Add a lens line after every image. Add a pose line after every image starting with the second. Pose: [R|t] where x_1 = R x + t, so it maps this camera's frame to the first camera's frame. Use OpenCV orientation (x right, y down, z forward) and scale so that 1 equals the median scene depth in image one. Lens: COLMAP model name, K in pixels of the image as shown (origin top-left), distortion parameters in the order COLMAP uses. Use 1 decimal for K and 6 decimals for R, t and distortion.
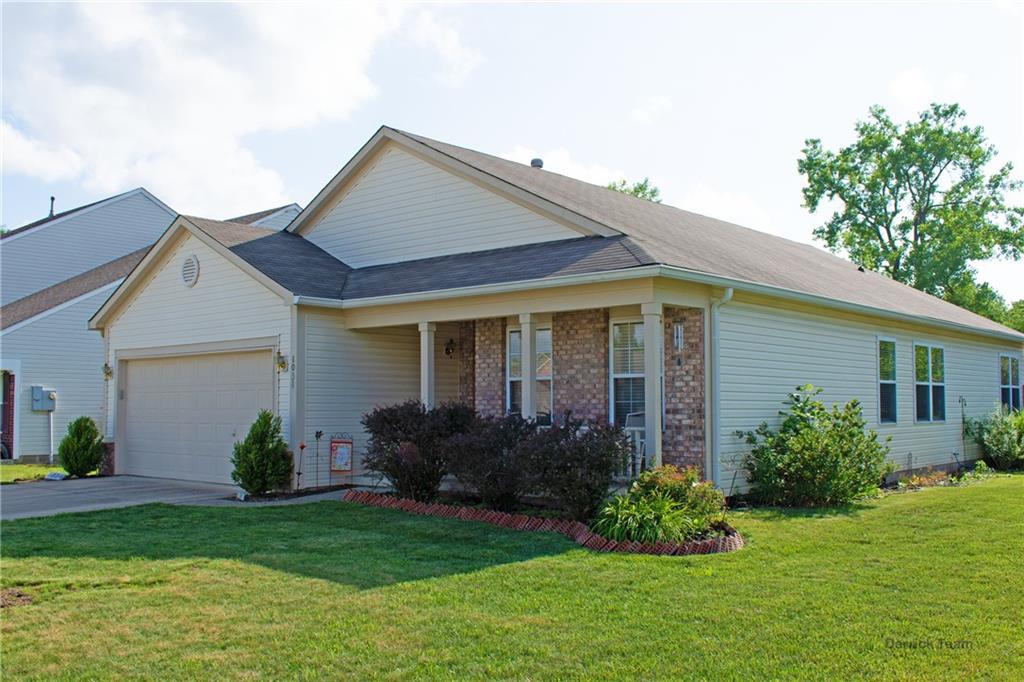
lens RADIAL K [[1006.3, 0, 512.7], [0, 1006.3, 348.9], [0, 0, 1]] dist [-0.098113, 0.015911]
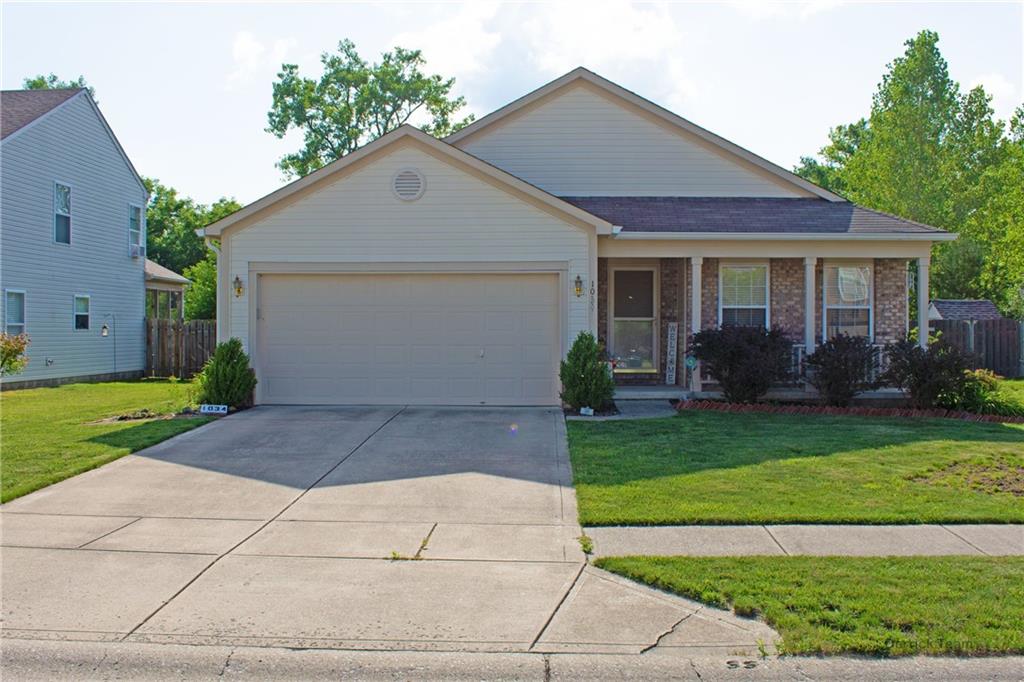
lens RADIAL K [[1047.1, 0, 517.3], [0, 1047.1, 351.8], [0, 0, 1]] dist [-0.078306, 0.004883]
pose [[0.777103, -0.006172, 0.629343, -0.935662], [-0.041604, 0.997261, 0.061152, 0.016517], [-0.627997, -0.073704, 0.774718, 0.166090]]
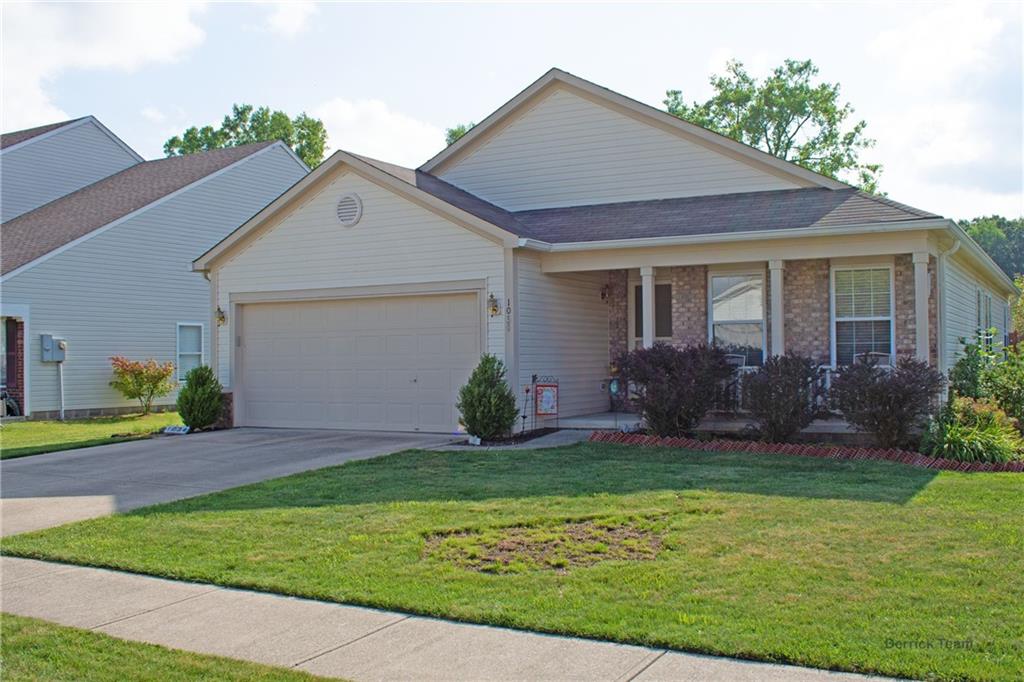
lens RADIAL K [[1047.1, 0, 517.3], [0, 1047.1, 351.8], [0, 0, 1]] dist [-0.078306, 0.004883]
pose [[0.977015, -0.004901, 0.213114, -0.408310], [-0.005817, 0.998750, 0.049637, 0.007104], [-0.213091, -0.049736, 0.975766, -0.013227]]
